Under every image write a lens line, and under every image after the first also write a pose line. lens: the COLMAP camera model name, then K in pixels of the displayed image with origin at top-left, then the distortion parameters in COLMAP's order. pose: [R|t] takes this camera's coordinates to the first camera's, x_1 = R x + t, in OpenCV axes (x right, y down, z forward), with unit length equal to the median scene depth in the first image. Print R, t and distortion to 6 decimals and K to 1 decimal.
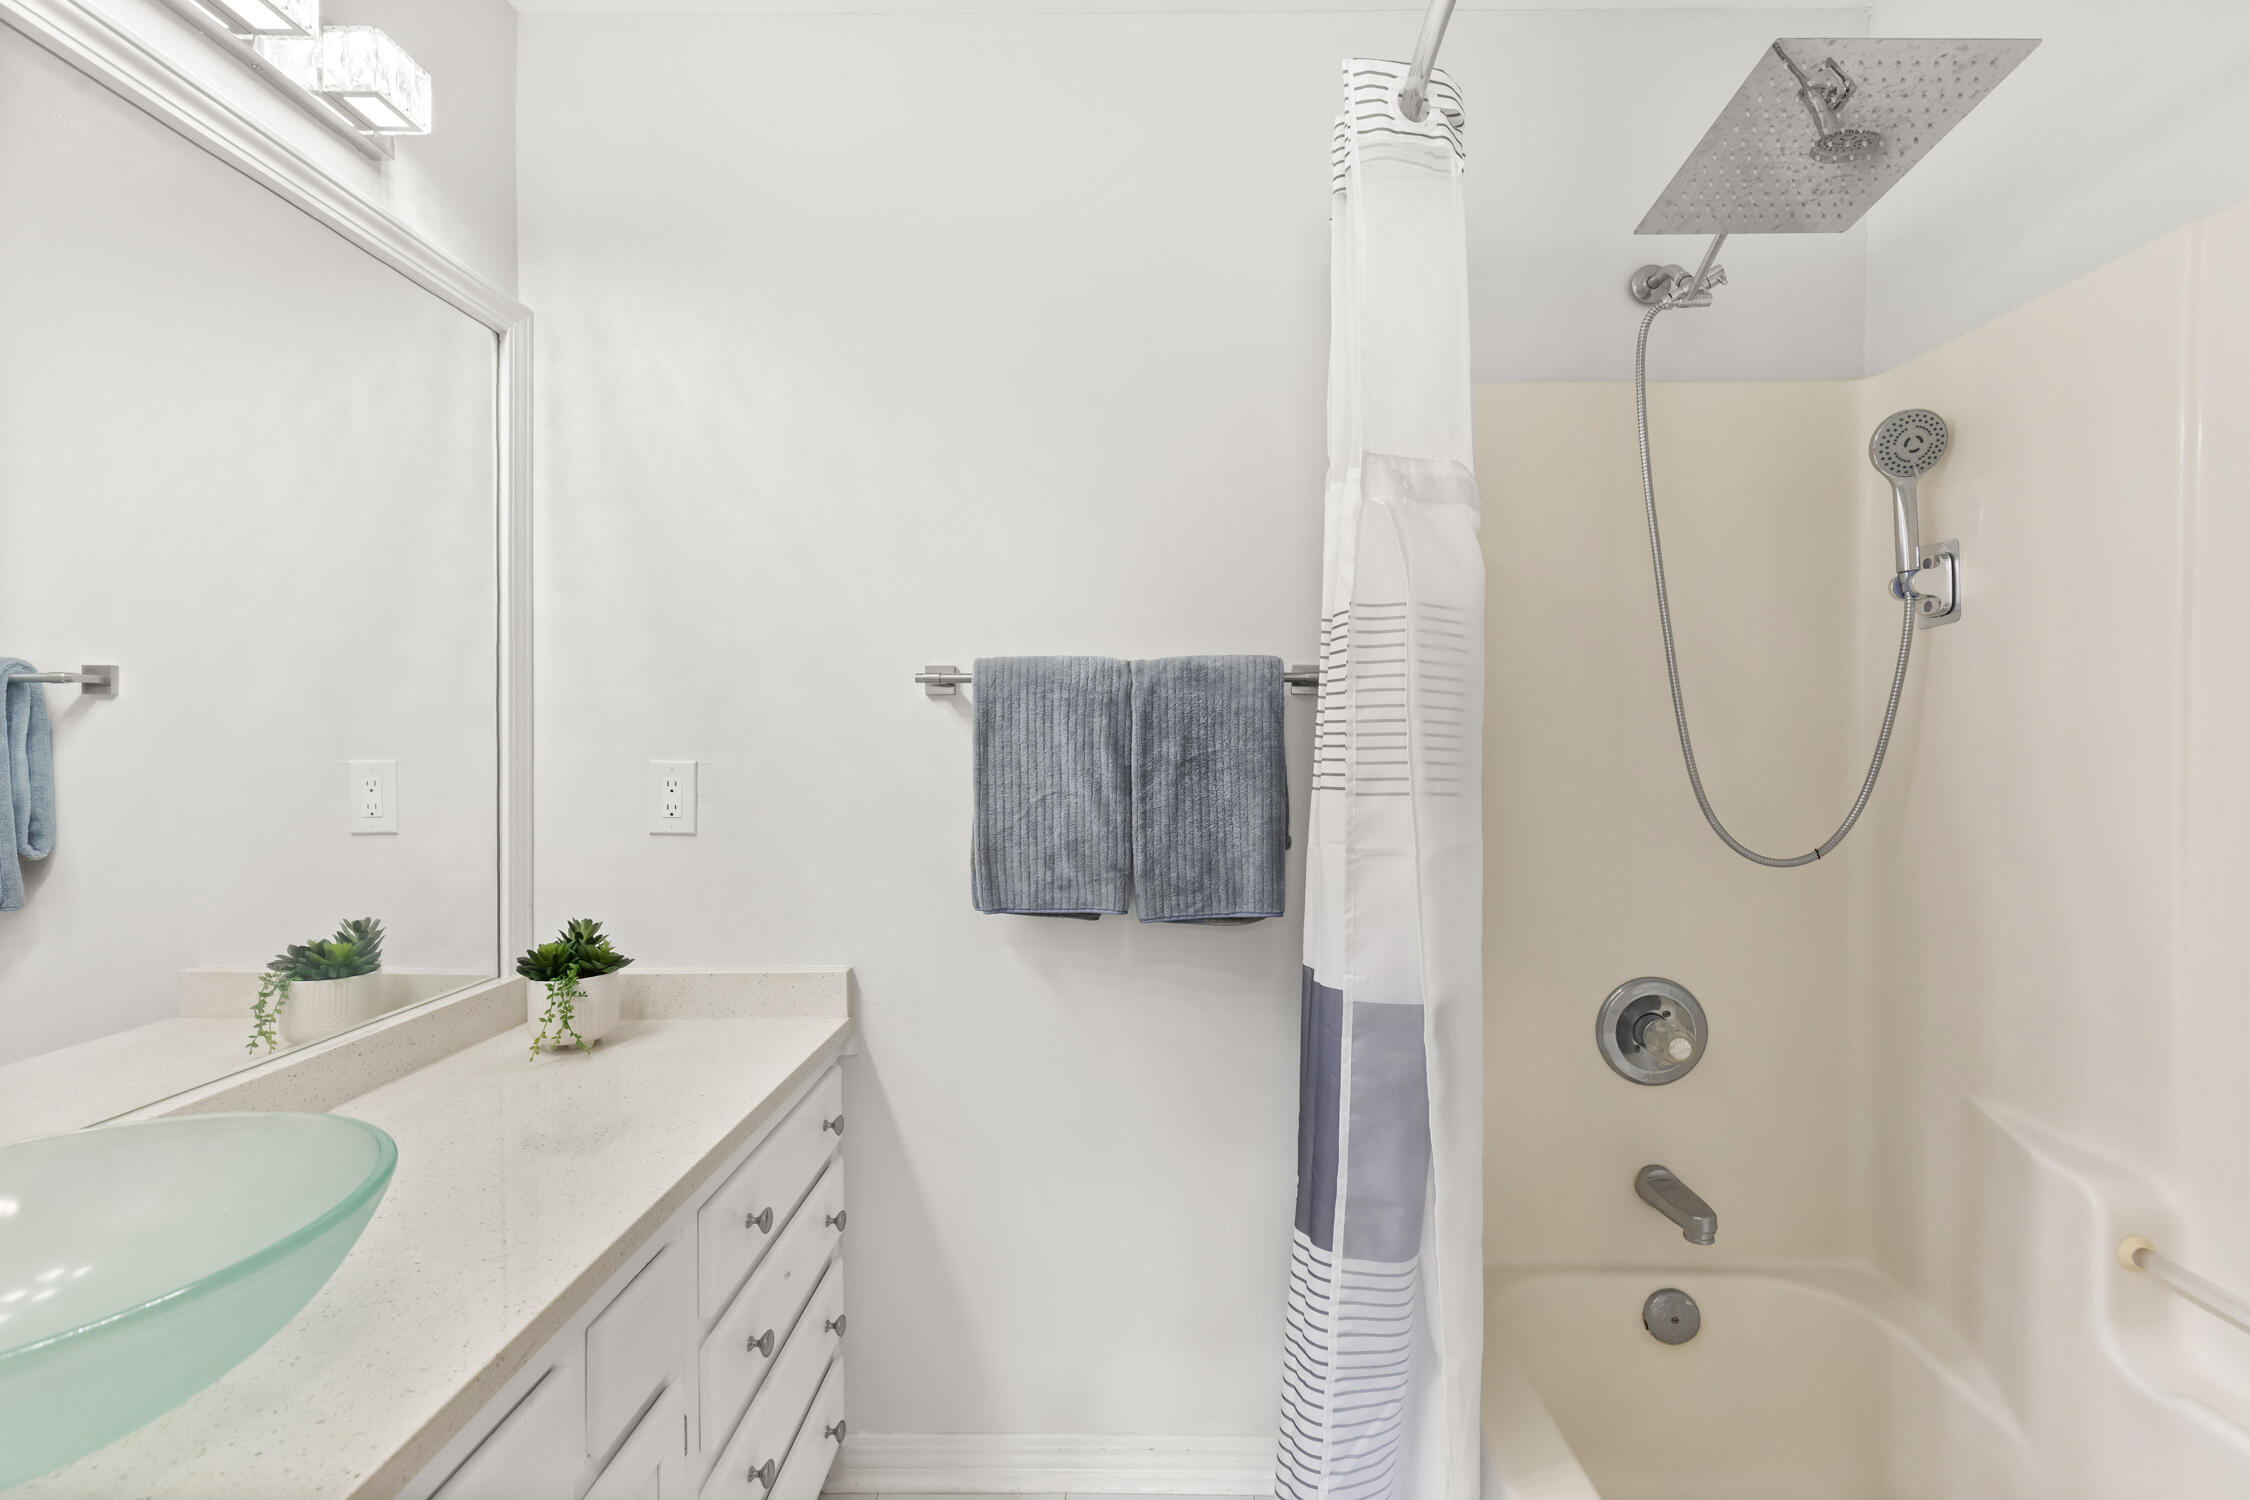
lens RADIAL K [[1040.3, 0, 1118.3], [0, 1040.3, 752.7], [0, 0, 1]] dist [0.014686, -0.002069]
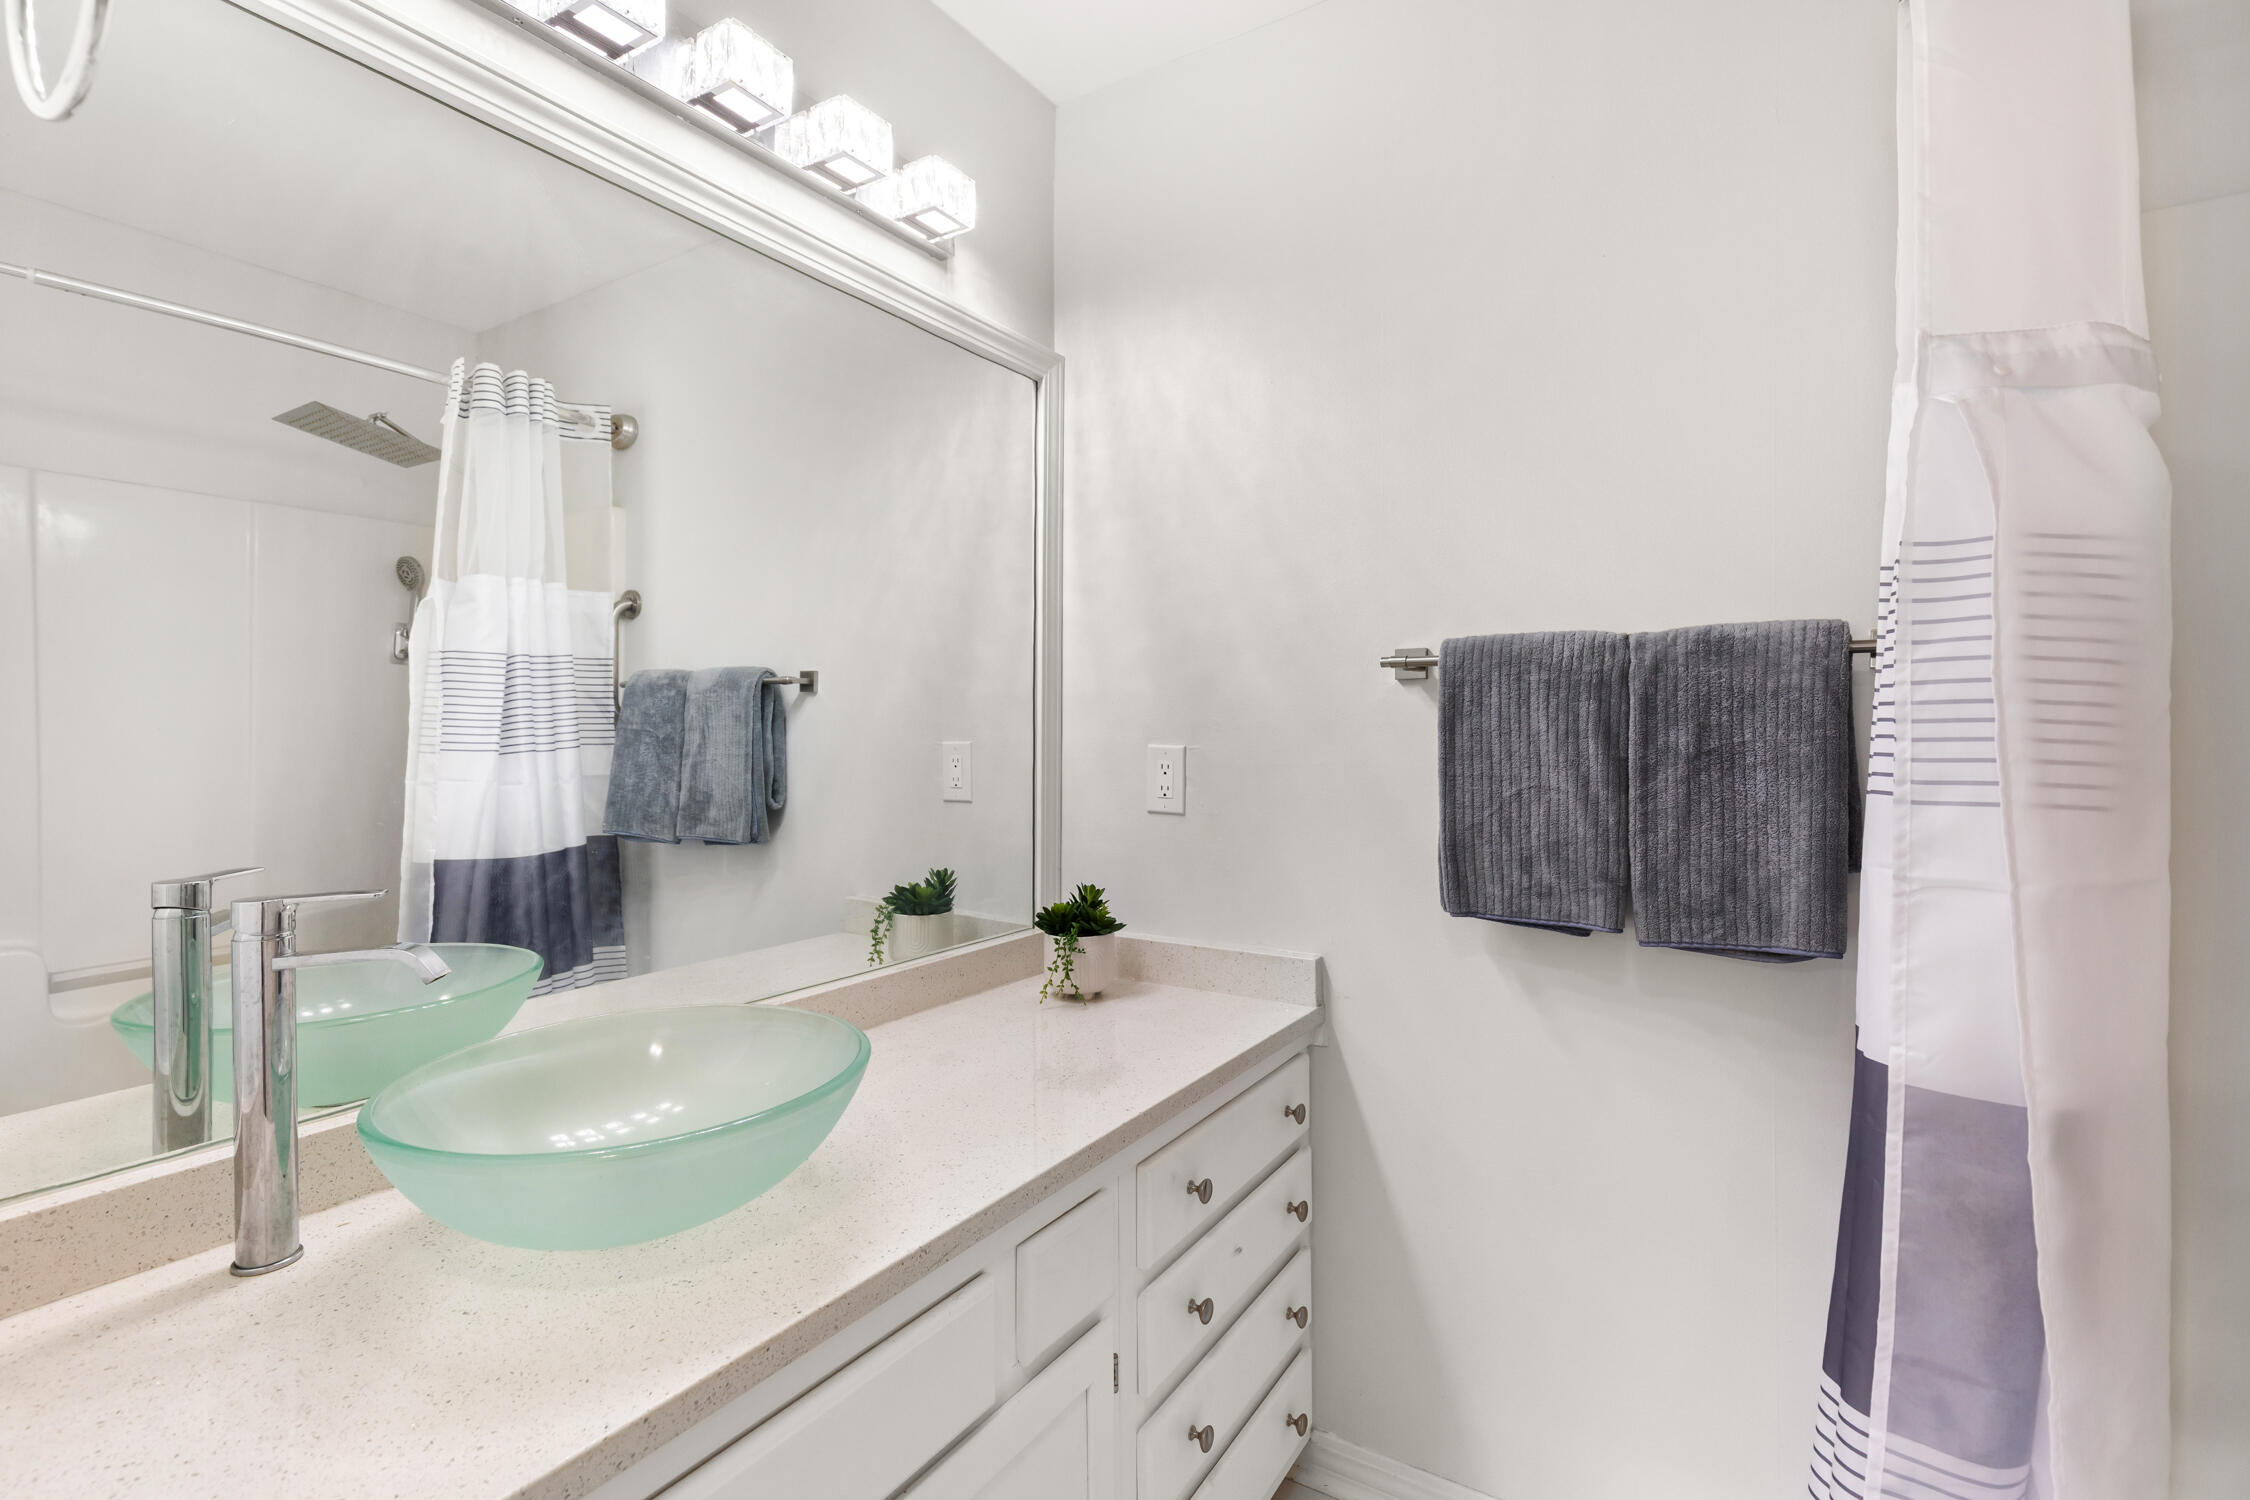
lens RADIAL K [[1040.3, 0, 1105.5], [0, 1040.3, 726.6], [0, 0, 1]] dist [0.014686, -0.002069]
pose [[0.849773, 0.003058, -0.527140, 0.102254], [-0.009782, 0.999902, -0.009969, -0.000455], [0.527058, 0.013628, 0.849720, 0.053363]]
